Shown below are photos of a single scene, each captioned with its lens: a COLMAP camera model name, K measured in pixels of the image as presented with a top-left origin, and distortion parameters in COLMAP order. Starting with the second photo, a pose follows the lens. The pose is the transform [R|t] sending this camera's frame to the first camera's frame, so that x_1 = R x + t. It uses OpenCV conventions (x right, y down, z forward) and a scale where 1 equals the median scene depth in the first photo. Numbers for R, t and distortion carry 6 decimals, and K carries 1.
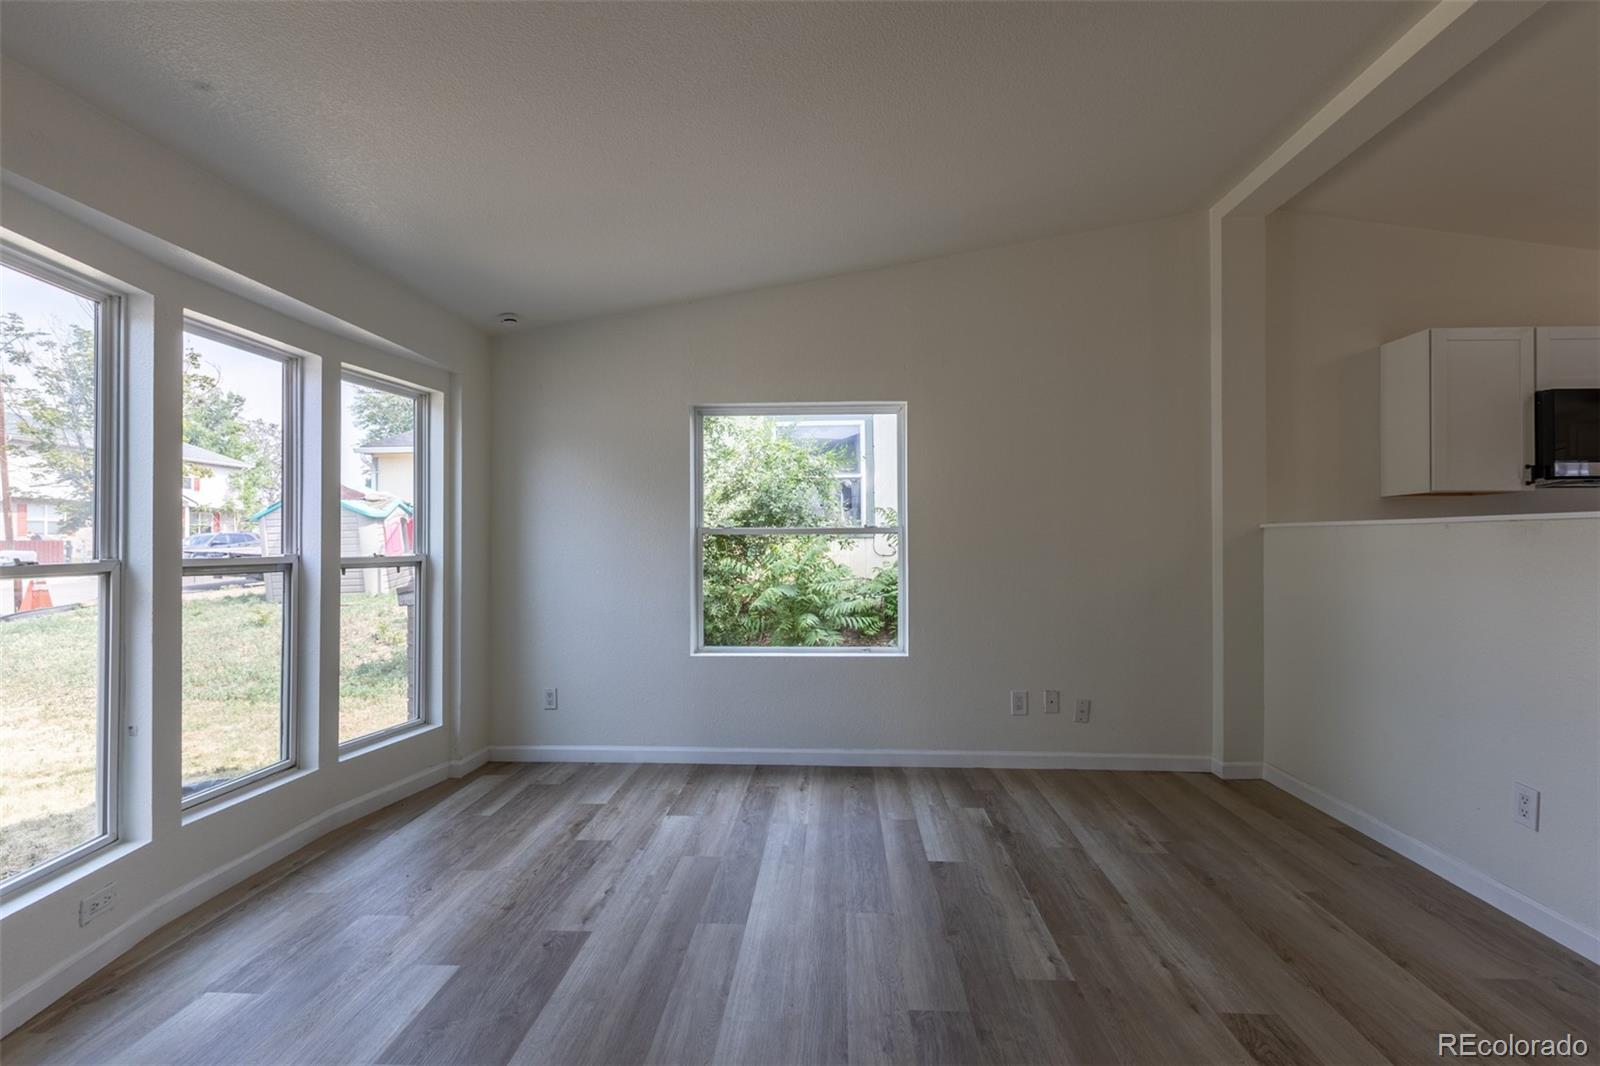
lens RADIAL K [[712.7, 0, 802.6], [0, 712.7, 537.3], [0, 0, 1]] dist [0.002626, 0.000196]
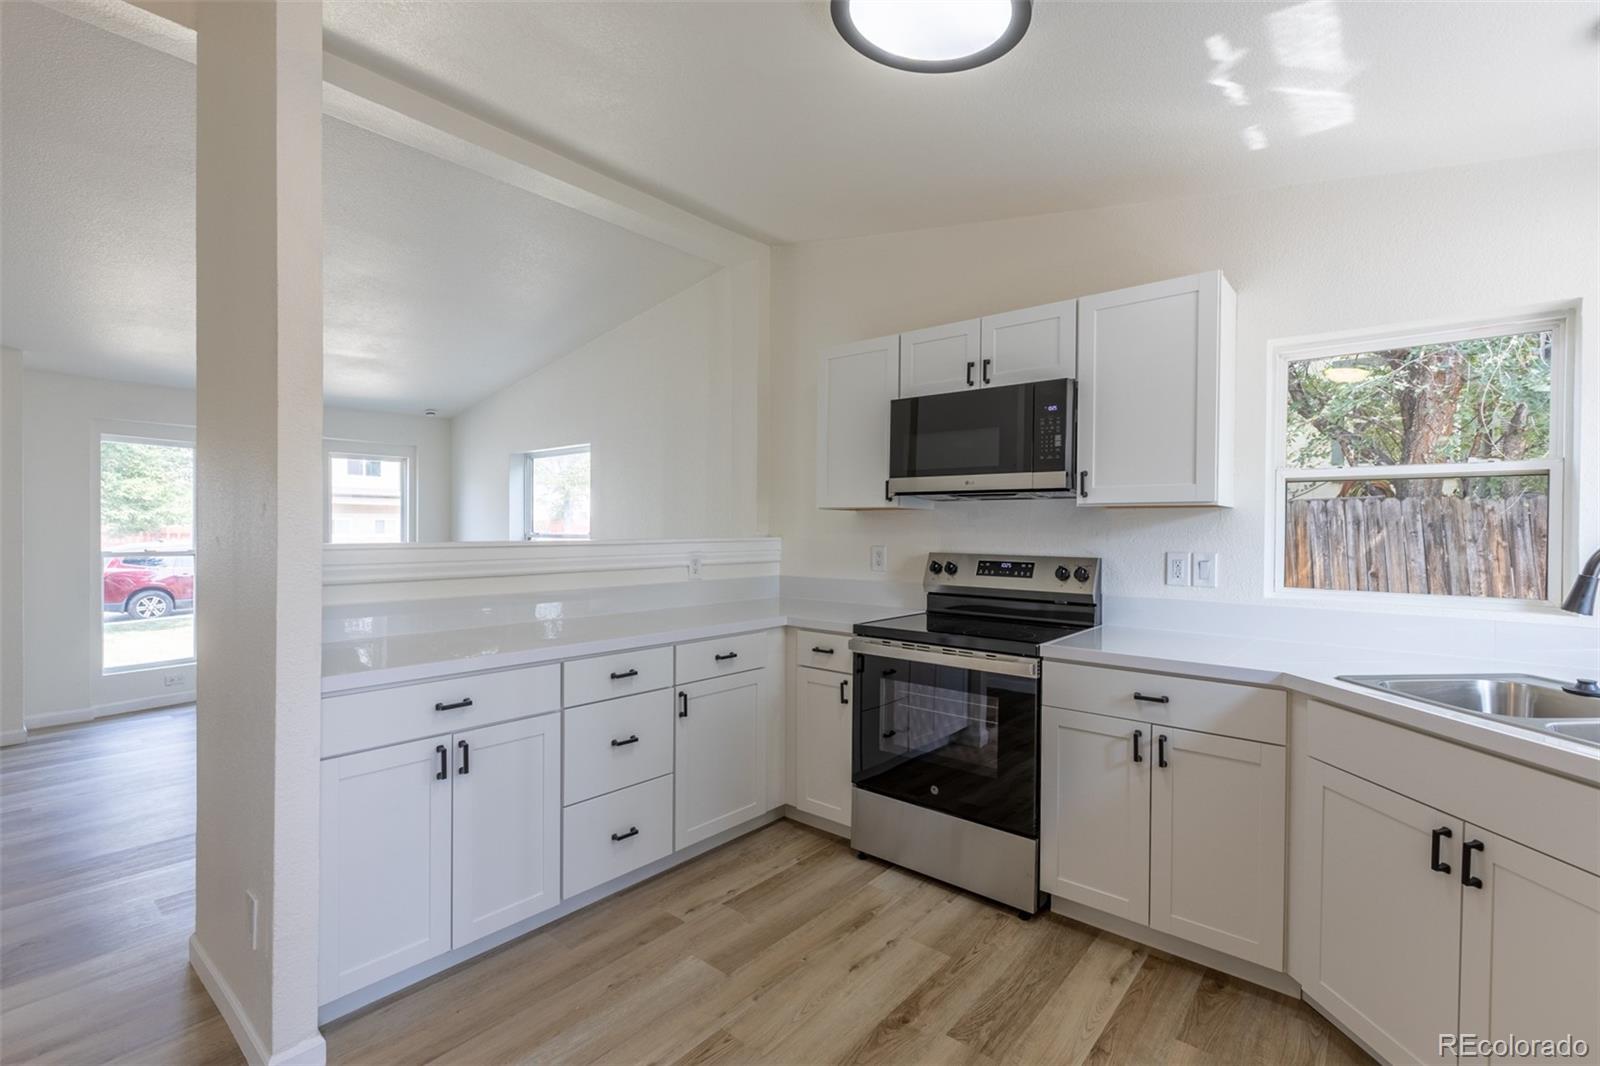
lens RADIAL K [[717.6, 0, 805.8], [0, 717.6, 533.6], [0, 0, 1]] dist [0.002067, -0.000095]
pose [[0.799713, 0.010330, -0.600294, 1.668285], [-0.001121, 0.999876, 0.015712, -0.048858], [0.600382, -0.011892, 0.799625, 0.176952]]
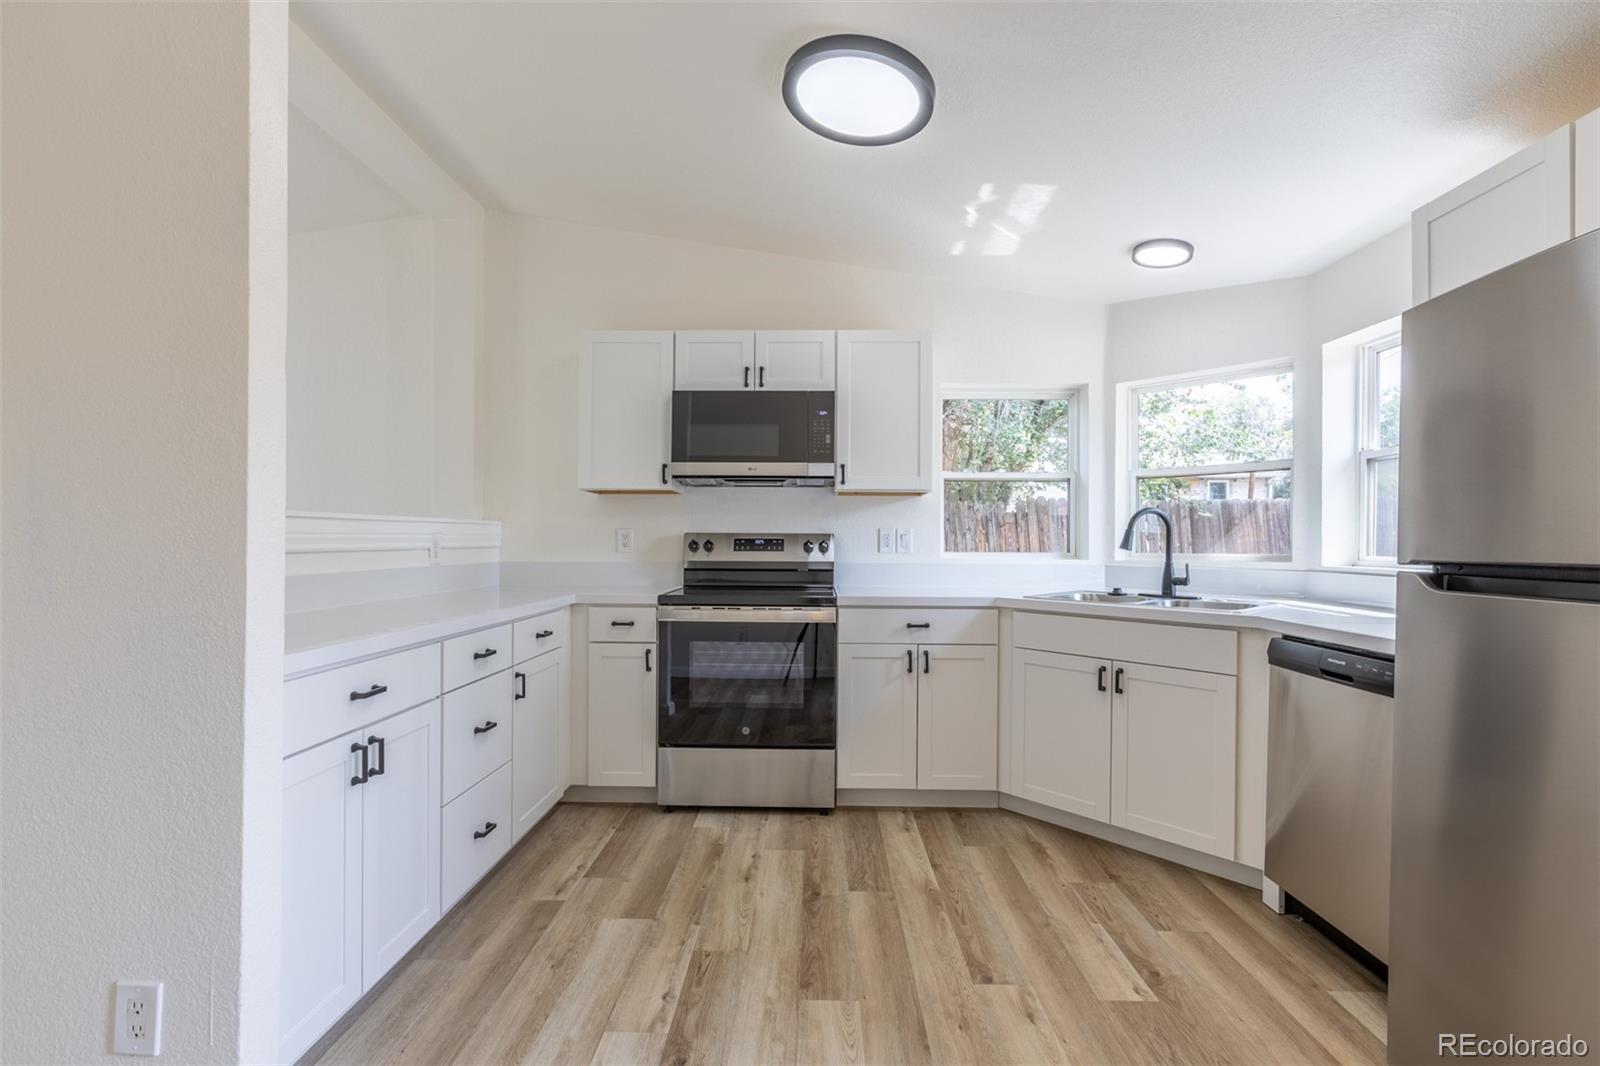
lens RADIAL K [[719.5, 0, 801.7], [0, 719.5, 537.5], [0, 0, 1]] dist [0.001960, -0.000742]
pose [[0.999448, 0.005319, 0.032795, 1.308545], [-0.005467, 0.999975, 0.004405, -0.000096], [-0.032771, -0.004582, 0.999452, -0.057177]]
